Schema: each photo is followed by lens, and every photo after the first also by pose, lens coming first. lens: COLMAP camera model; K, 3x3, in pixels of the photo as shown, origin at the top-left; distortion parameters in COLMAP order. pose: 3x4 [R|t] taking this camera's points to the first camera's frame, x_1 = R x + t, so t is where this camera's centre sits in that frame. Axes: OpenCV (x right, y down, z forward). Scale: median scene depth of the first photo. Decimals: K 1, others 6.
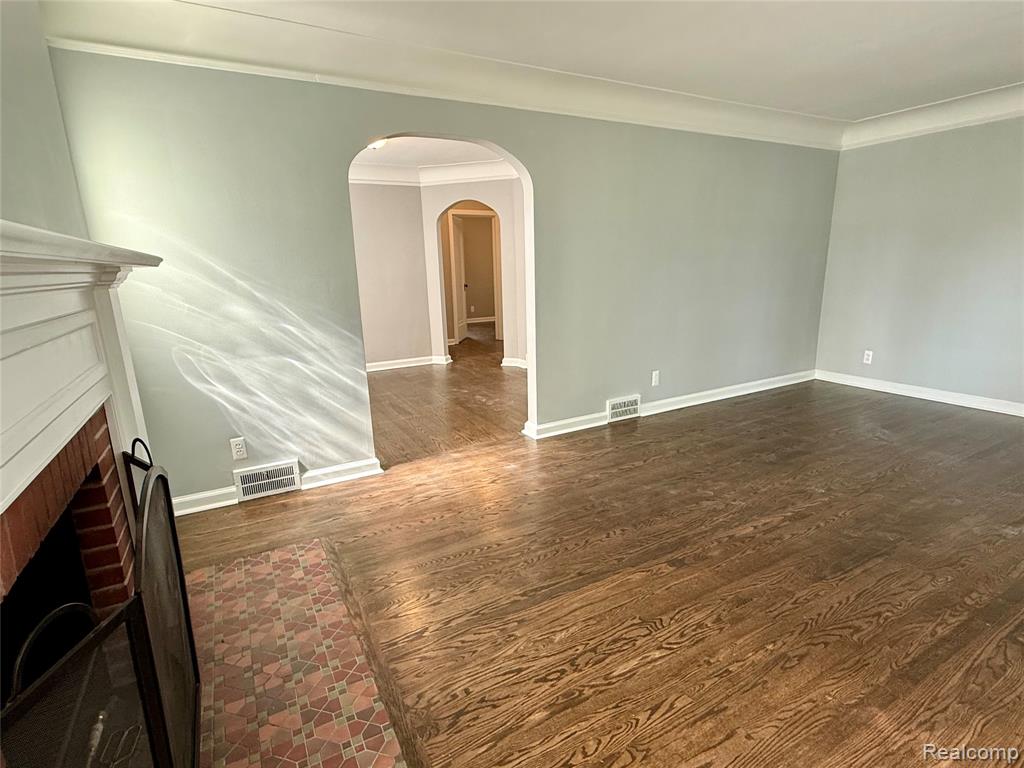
lens RADIAL K [[507.4, 0, 512.0], [0, 507.4, 384.0], [0, 0, 1]] dist [0.001155, 0.000407]
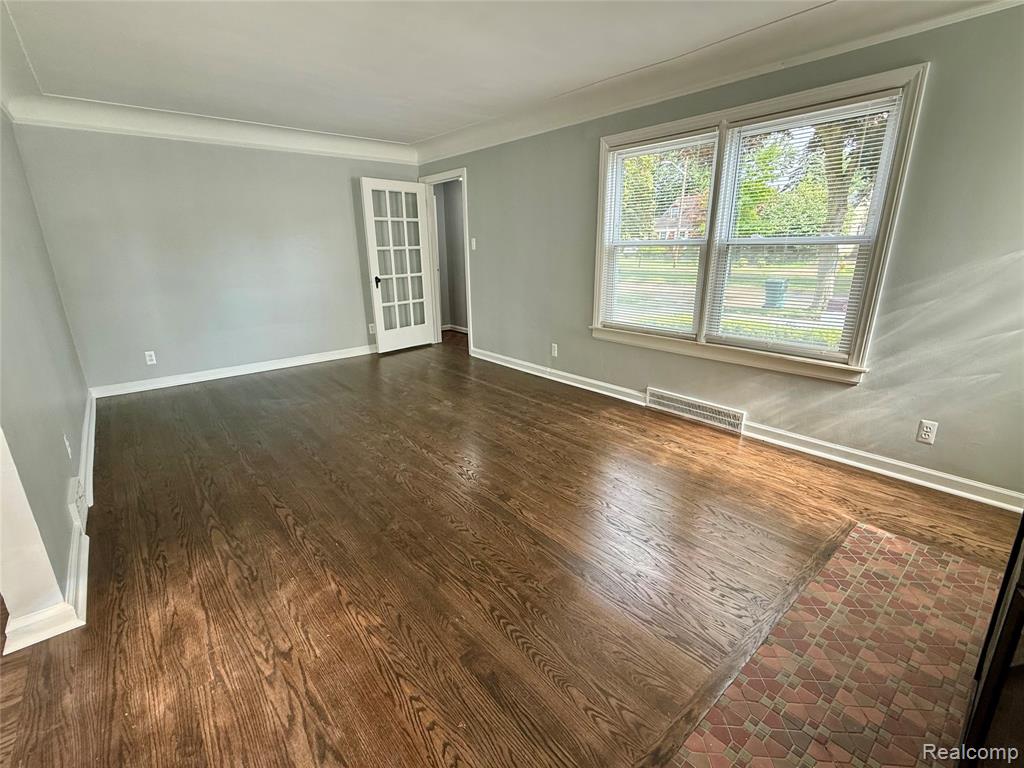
lens RADIAL K [[470.7, 0, 512.0], [0, 470.7, 384.0], [0, 0, 1]] dist [-0.001187, -0.000481]
pose [[-0.192302, -0.249153, 0.949180, -0.737593], [0.244880, 0.924451, 0.292275, -0.243425], [-0.950291, 0.288640, -0.116762, 1.114483]]
